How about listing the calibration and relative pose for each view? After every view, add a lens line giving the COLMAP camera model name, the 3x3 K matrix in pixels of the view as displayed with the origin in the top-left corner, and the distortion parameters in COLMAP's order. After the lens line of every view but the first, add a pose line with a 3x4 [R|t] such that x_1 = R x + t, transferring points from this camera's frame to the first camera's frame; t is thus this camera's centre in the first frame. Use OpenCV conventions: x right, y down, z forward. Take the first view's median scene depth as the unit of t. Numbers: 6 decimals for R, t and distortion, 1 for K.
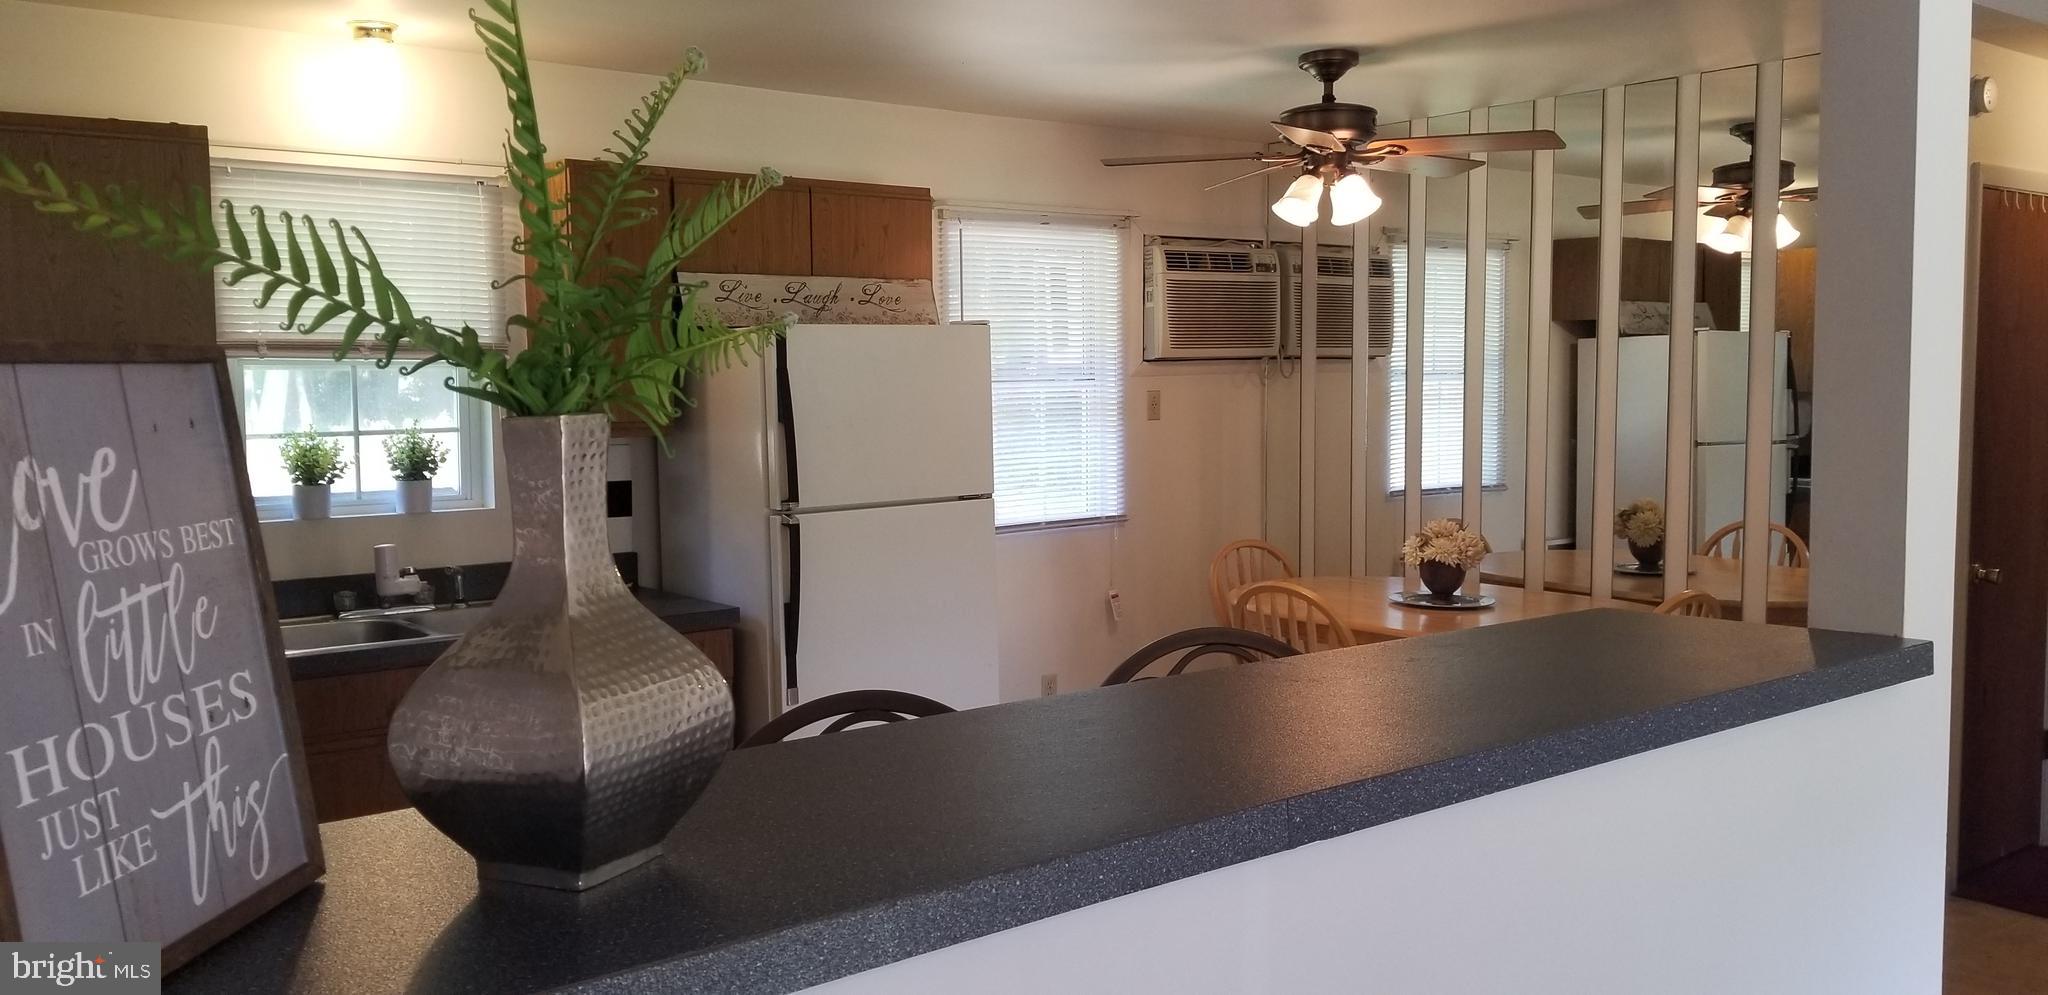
lens RADIAL K [[1578.6, 0, 980.1], [0, 1578.6, 476.1], [0, 0, 1]] dist [0.101022, -0.153005]
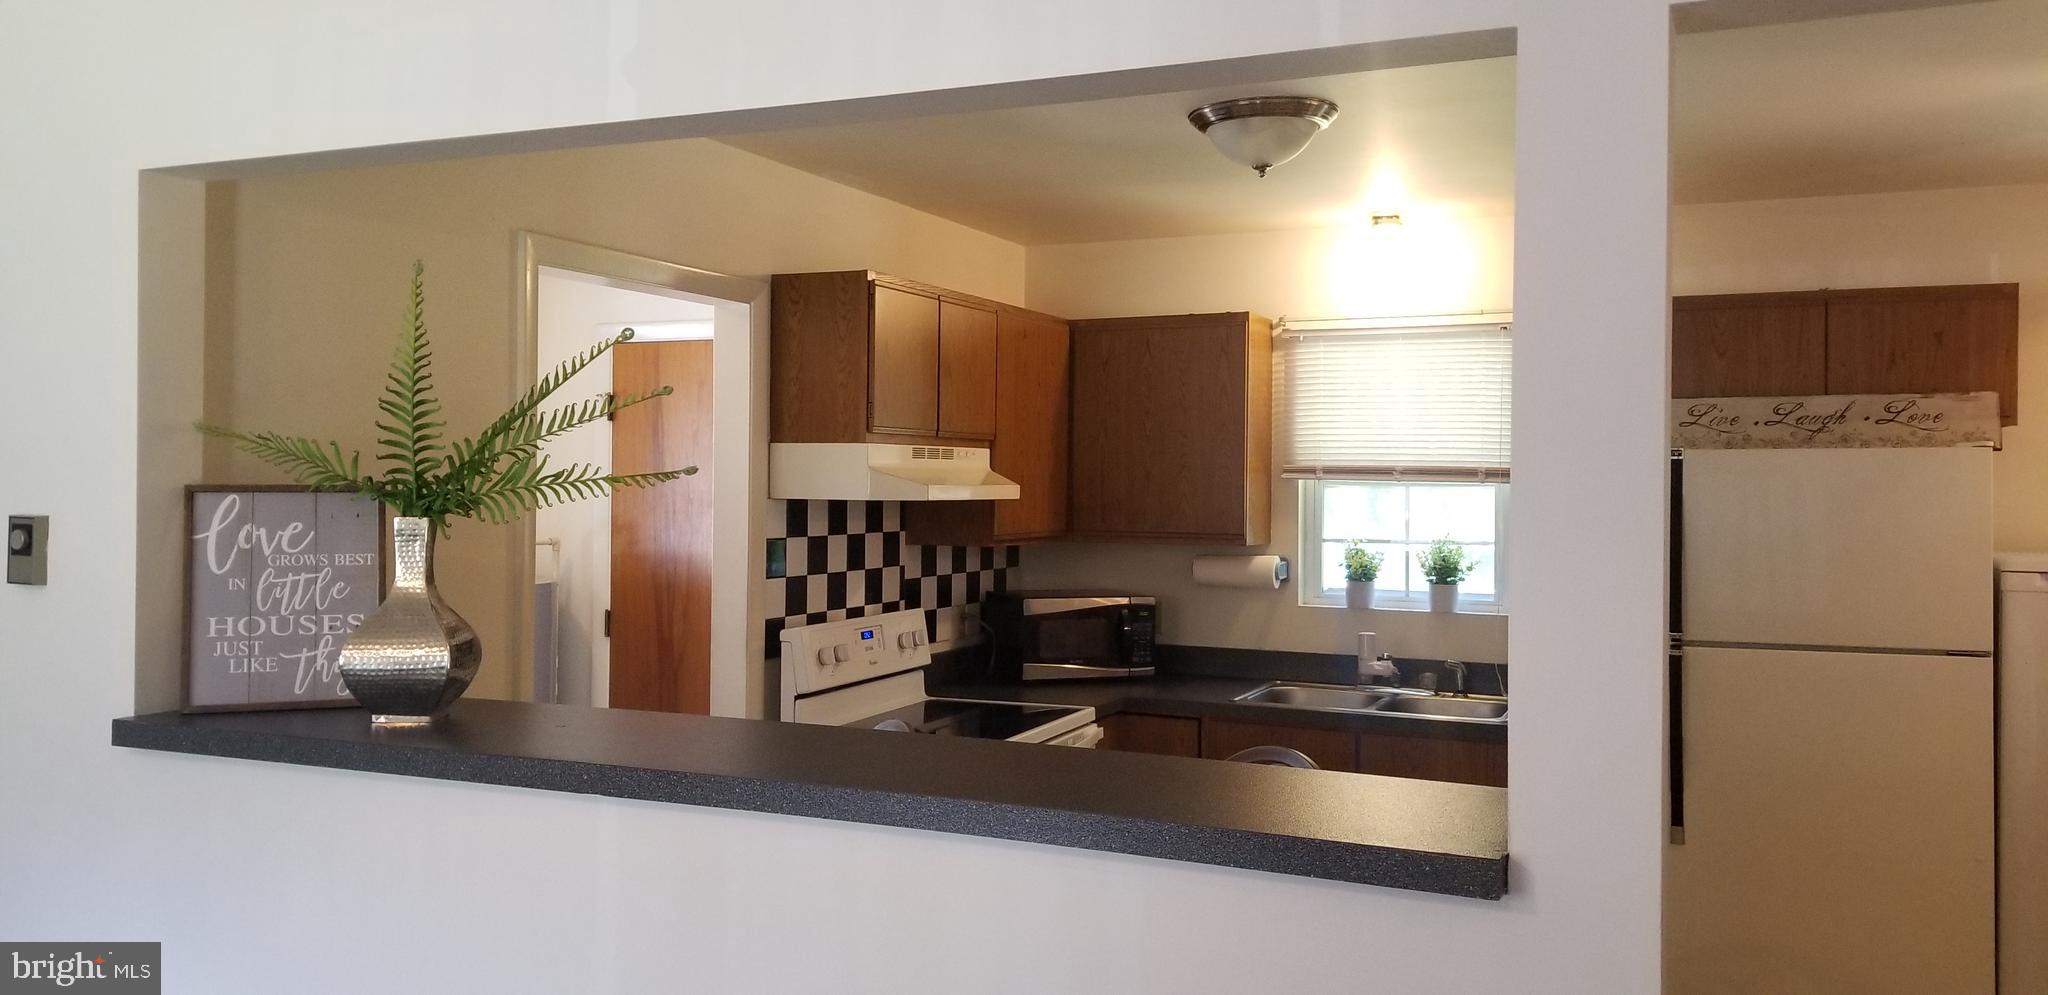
lens RADIAL K [[1572.1, 0, 1019.6], [0, 1572.1, 478.8], [0, 0, 1]] dist [-0.005816, 0.048950]
pose [[0.471695, 0.010663, -0.881698, 0.497394], [-0.069412, 0.997273, -0.025074, -0.022740], [0.879026, 0.073028, 0.471148, 0.163666]]
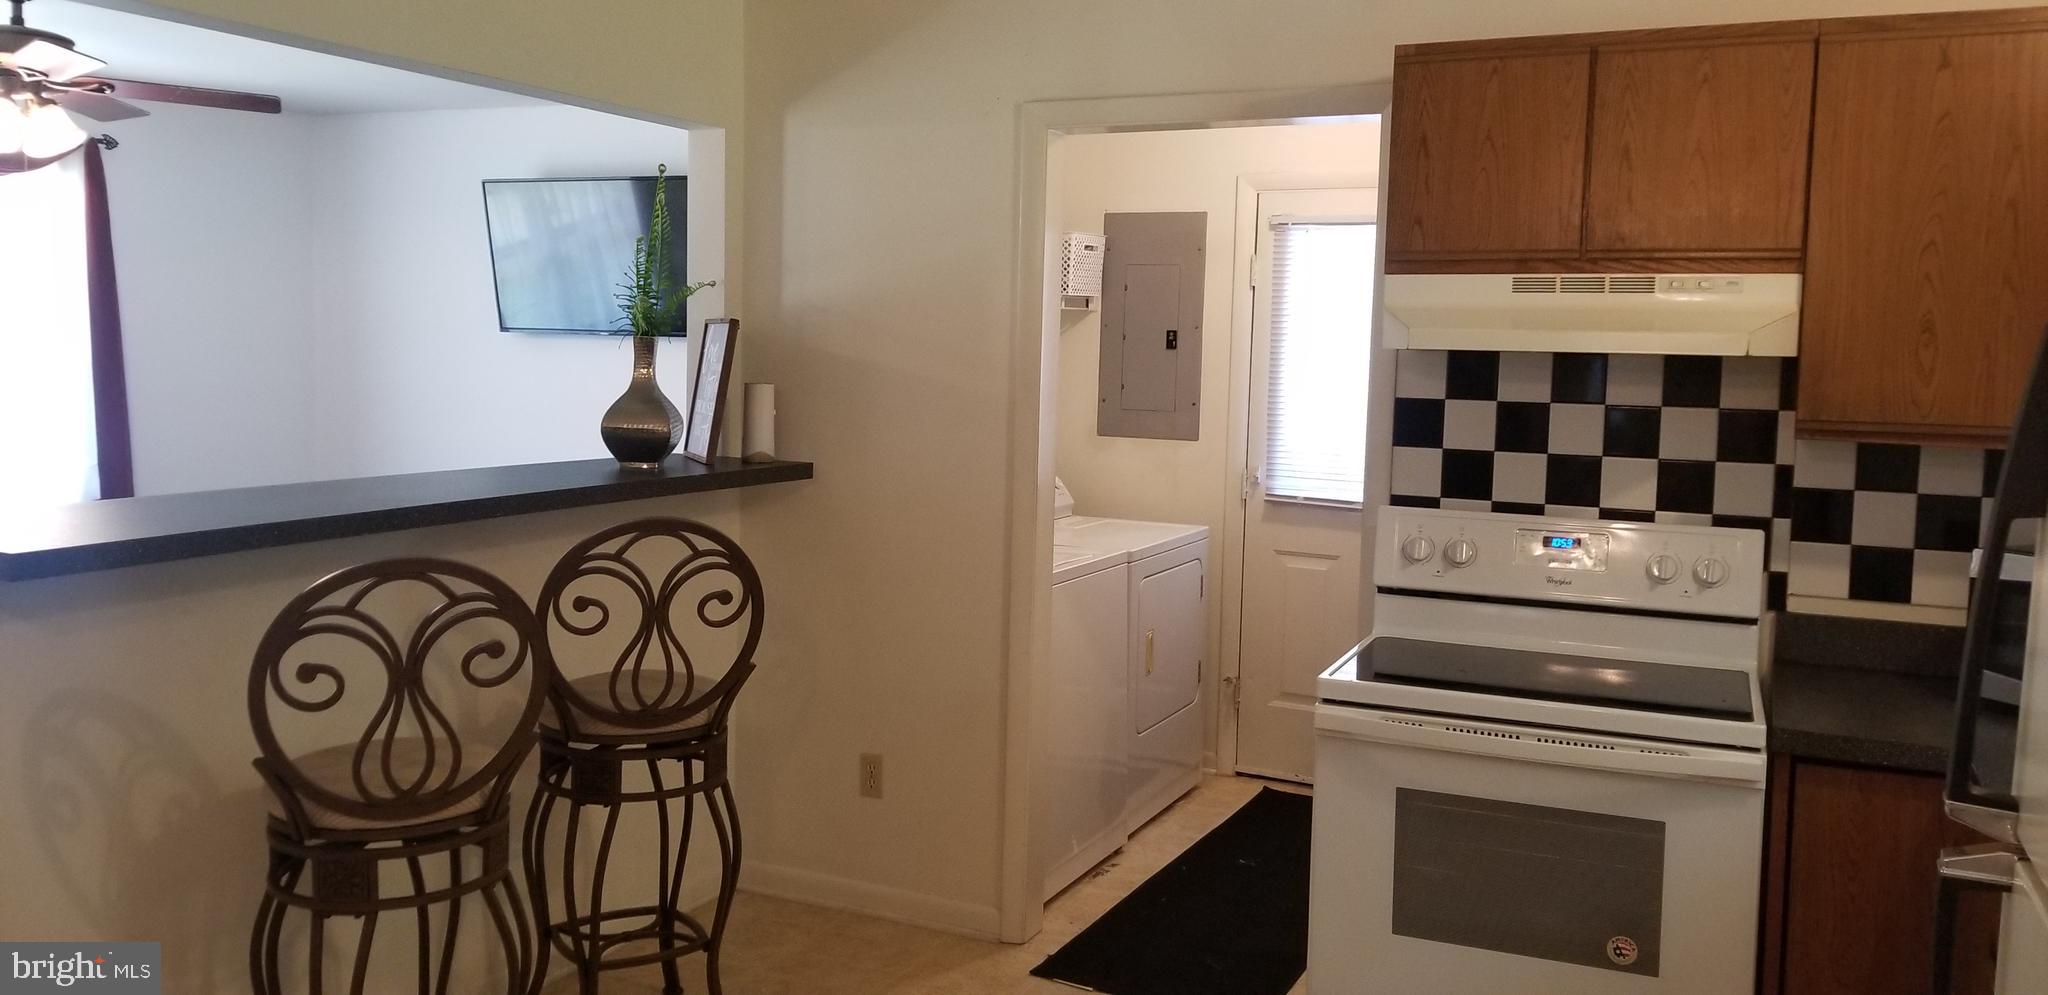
lens RADIAL K [[1578.6, 0, 980.1], [0, 1578.6, 476.1], [0, 0, 1]] dist [0.101022, -0.153005]
pose [[-0.897474, 0.027718, -0.440195, 0.142800], [-0.043669, 0.987536, 0.151217, -0.069401], [0.438900, 0.154936, -0.885077, 1.052113]]
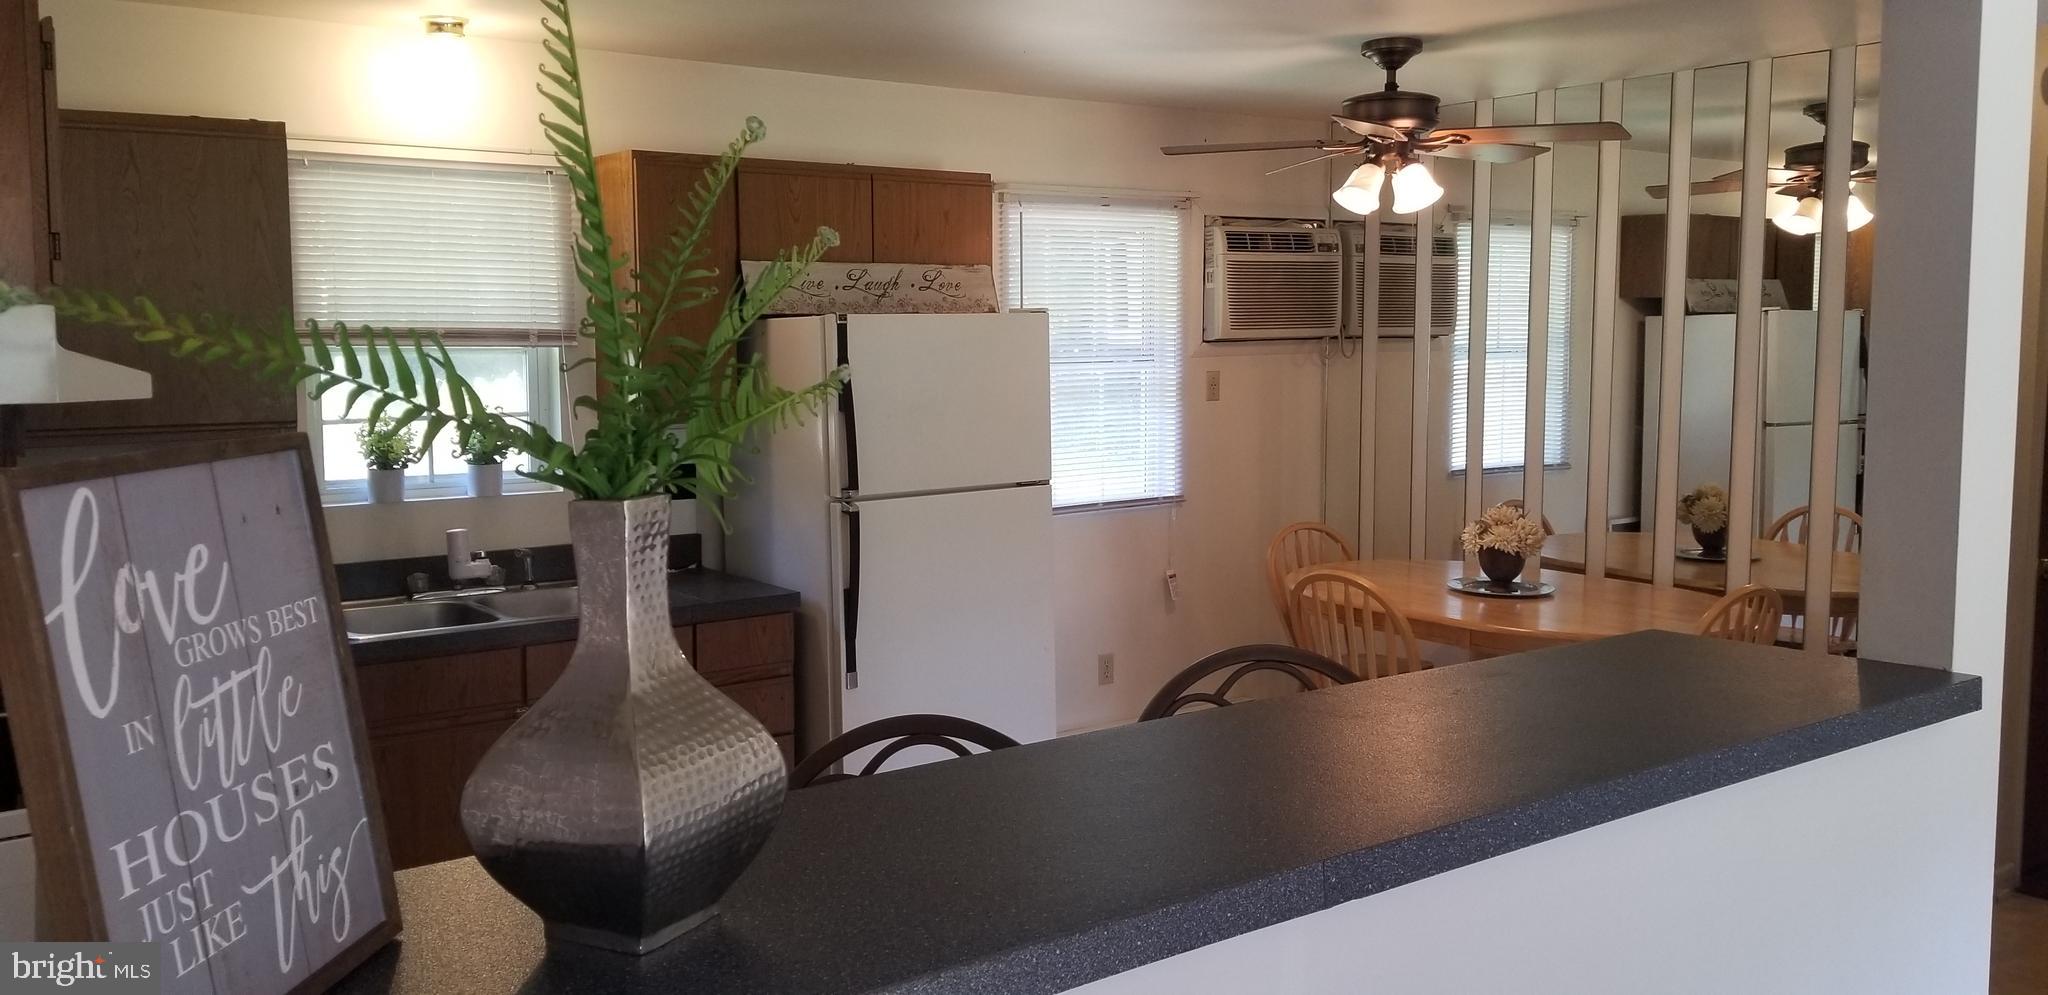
lens RADIAL K [[1576.9, 0, 988.6], [0, 1576.9, 461.0], [0, 0, 1]] dist [0.101570, -0.154832]
pose [[0.999396, 0.007284, -0.033966, 0.002675], [-0.006652, 0.999804, 0.018658, -0.019540], [0.034095, -0.018421, 0.999249, -0.008314]]
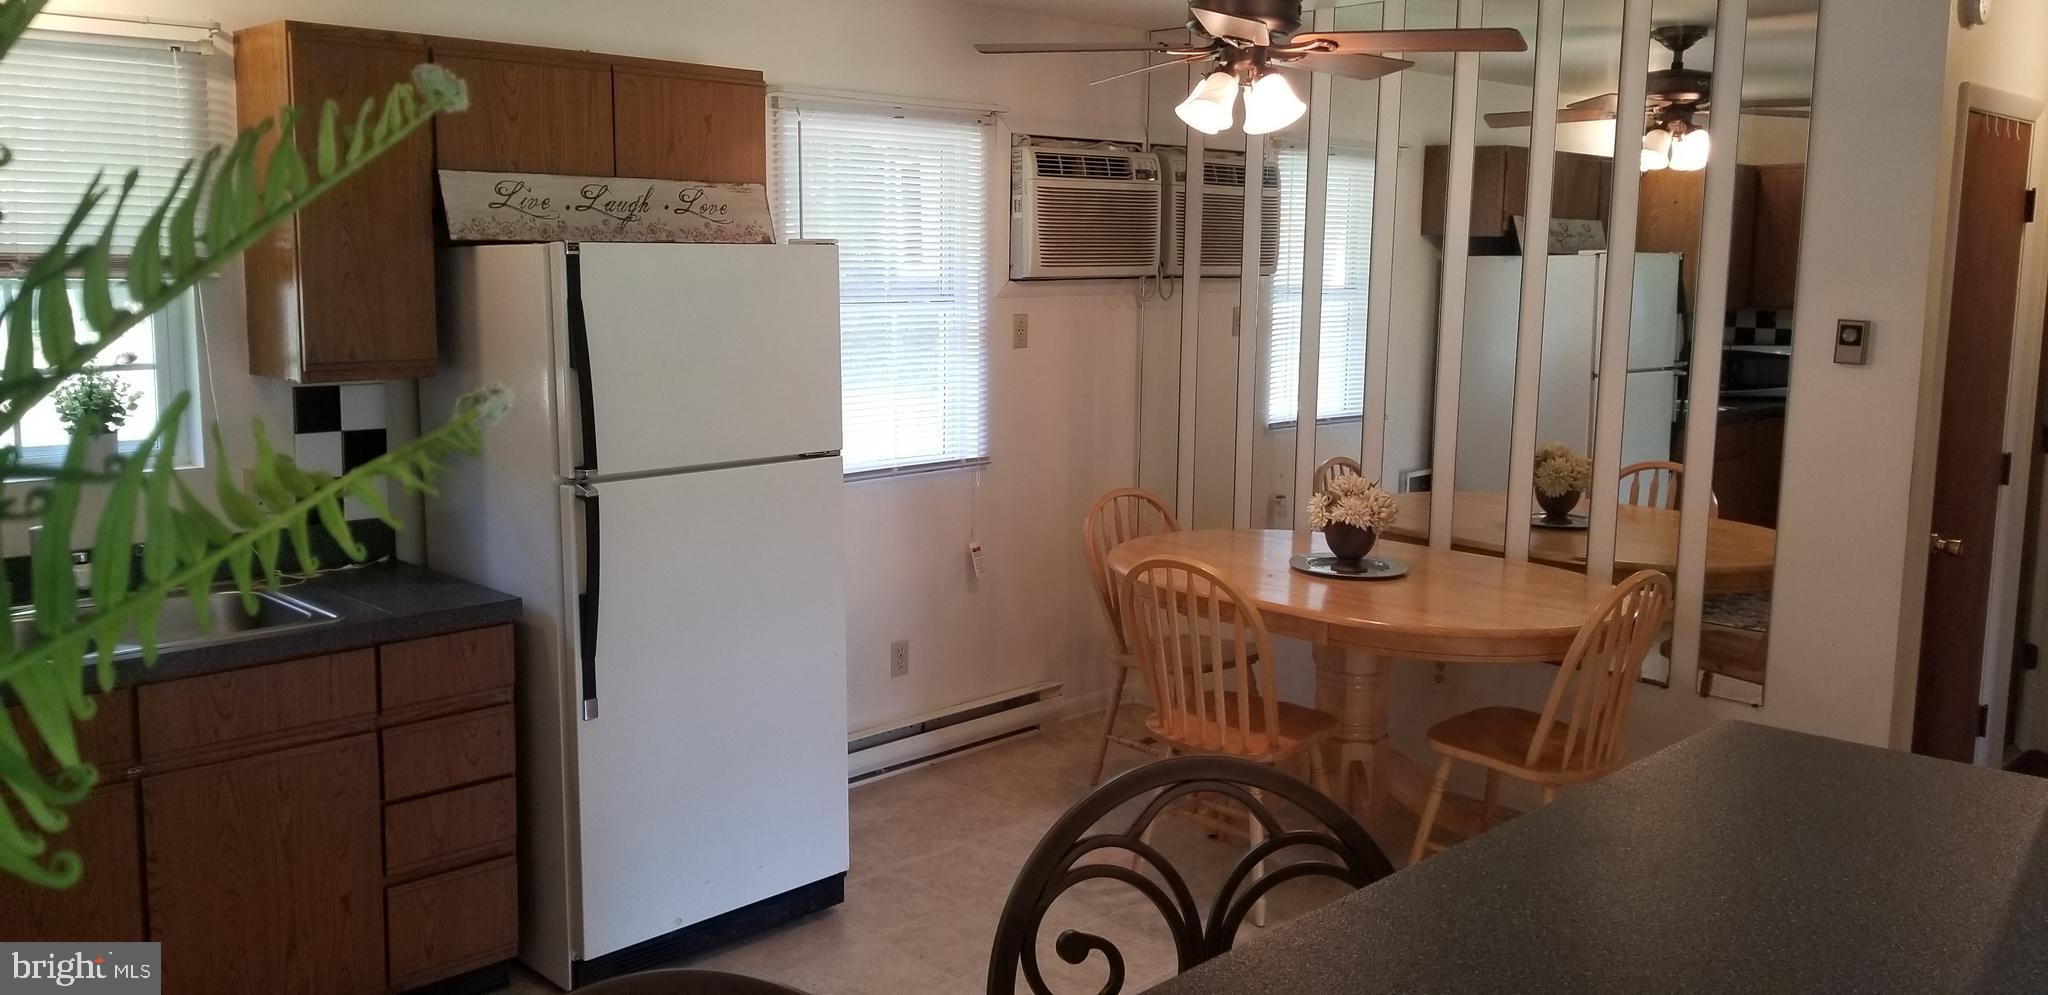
lens RADIAL K [[1572.8, 0, 989.3], [0, 1572.8, 466.3], [0, 0, 1]] dist [0.094215, -0.194409]
pose [[0.993373, 0.003934, 0.114872, -0.009344], [-0.011627, 0.997727, 0.066381, -0.036124], [-0.114350, -0.067277, 0.991160, 0.172598]]
